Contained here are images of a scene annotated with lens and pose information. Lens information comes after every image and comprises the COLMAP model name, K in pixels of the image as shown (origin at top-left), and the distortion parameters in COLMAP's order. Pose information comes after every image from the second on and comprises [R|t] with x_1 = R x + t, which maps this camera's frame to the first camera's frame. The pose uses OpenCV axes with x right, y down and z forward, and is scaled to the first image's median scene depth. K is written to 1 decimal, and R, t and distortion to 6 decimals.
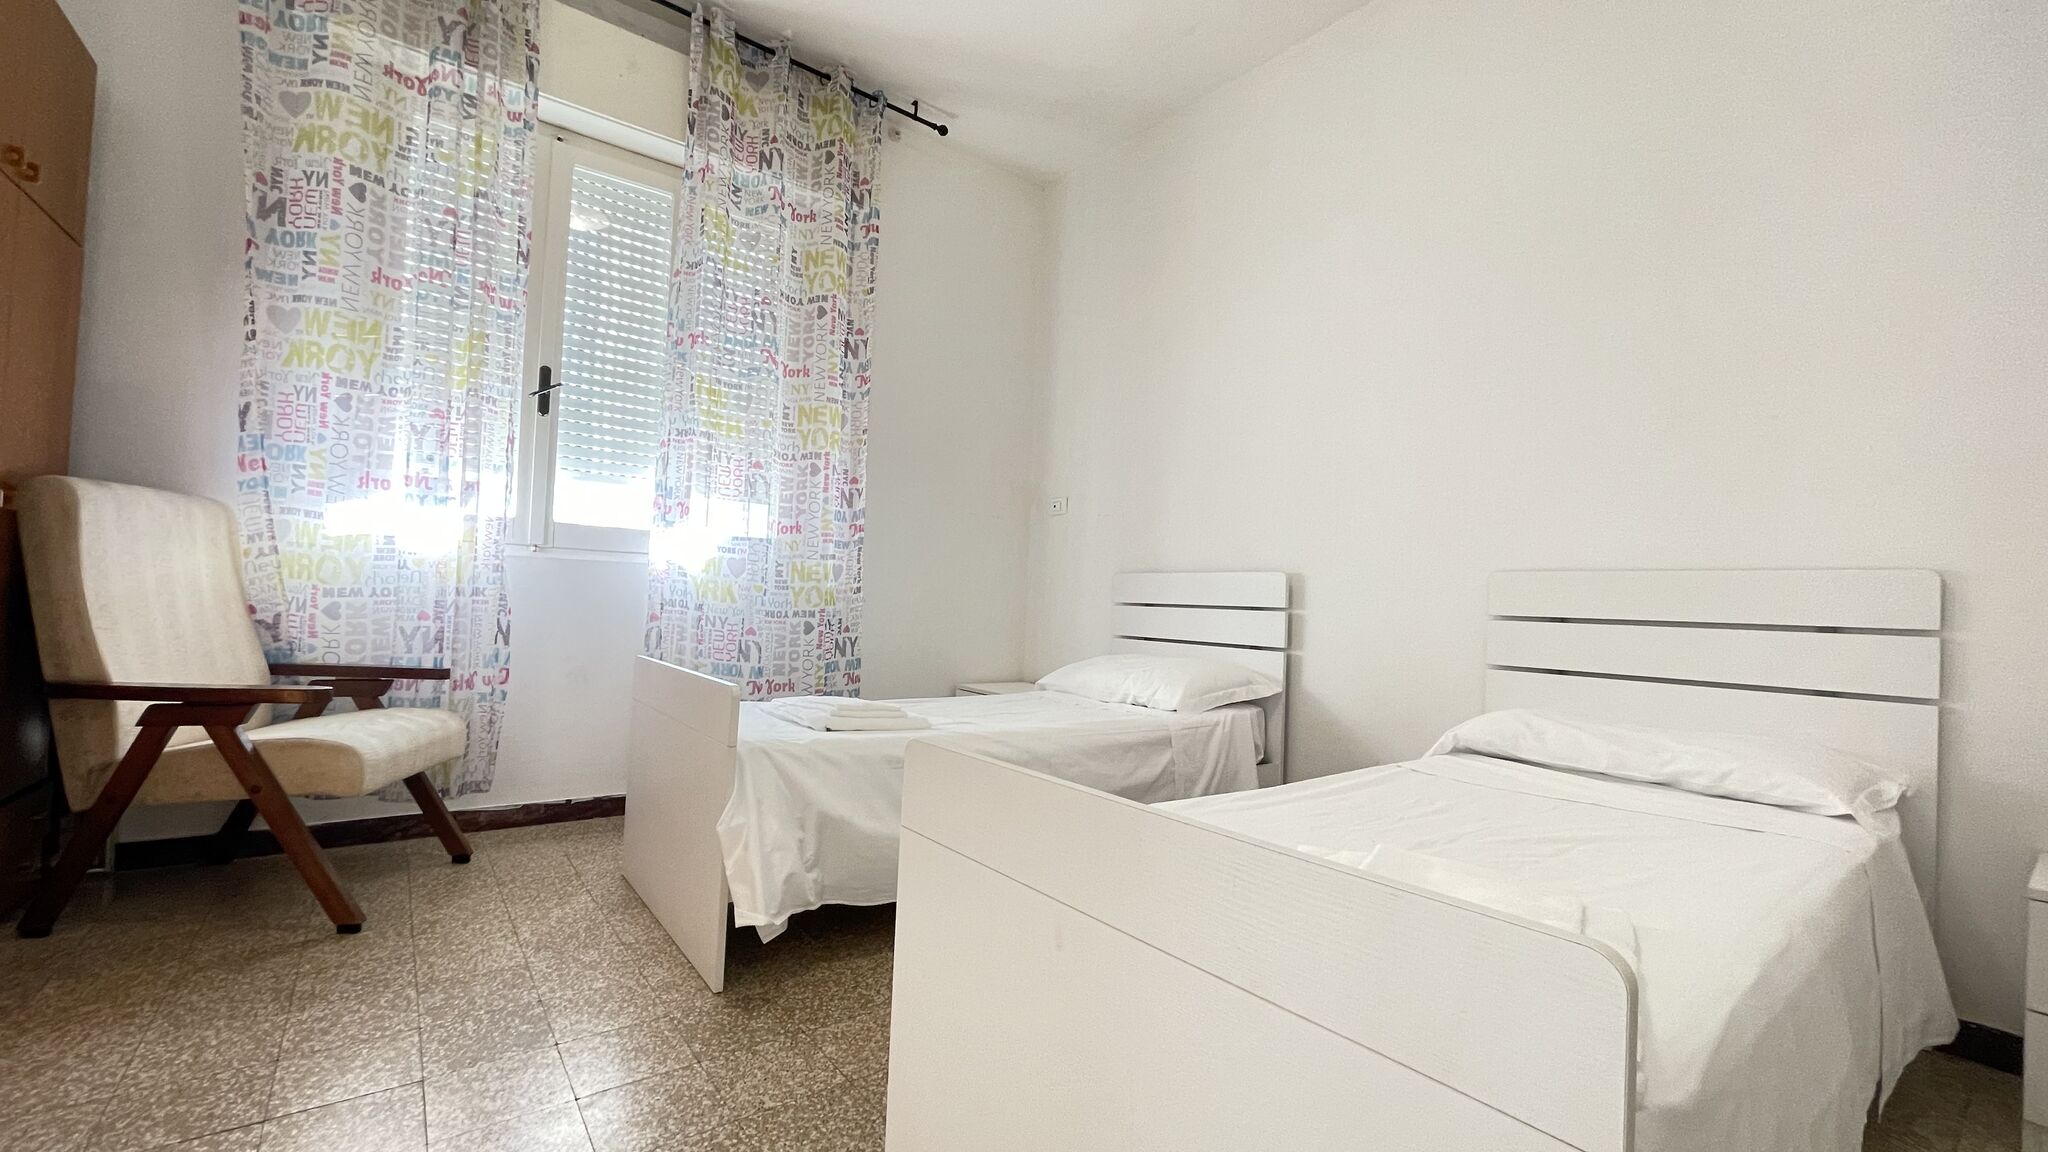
lens RADIAL K [[824.4, 0, 1019.1], [0, 824.4, 582.5], [0, 0, 1]] dist [-0.007723, 0.000094]
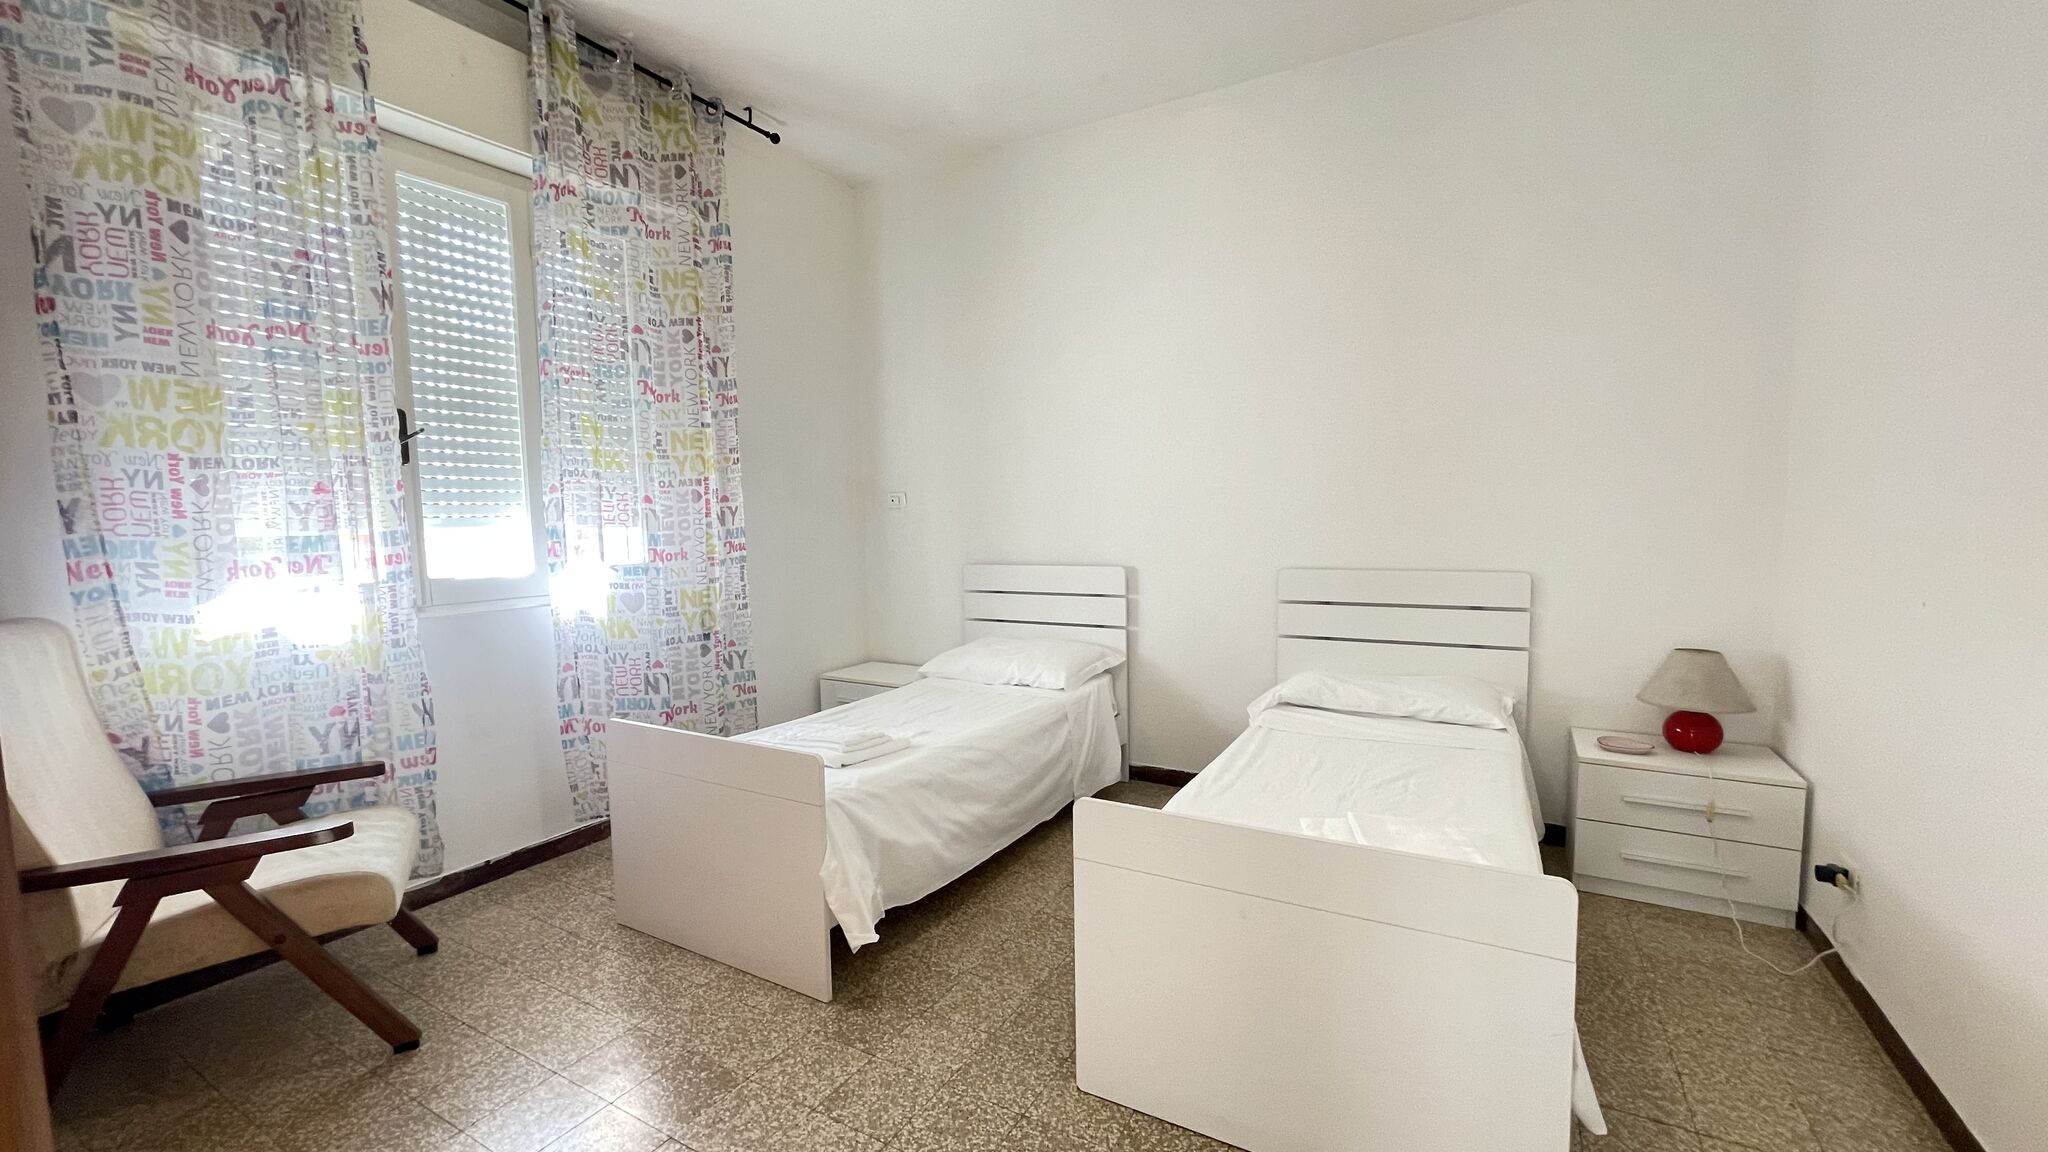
lens RADIAL K [[824.4, 0, 1019.1], [0, 824.4, 582.5], [0, 0, 1]] dist [-0.007723, 0.000094]
pose [[0.922506, -0.091678, 0.374937, -0.346320], [0.048687, 0.991262, 0.122590, -0.174286], [-0.382900, -0.094836, 0.918909, -0.118636]]
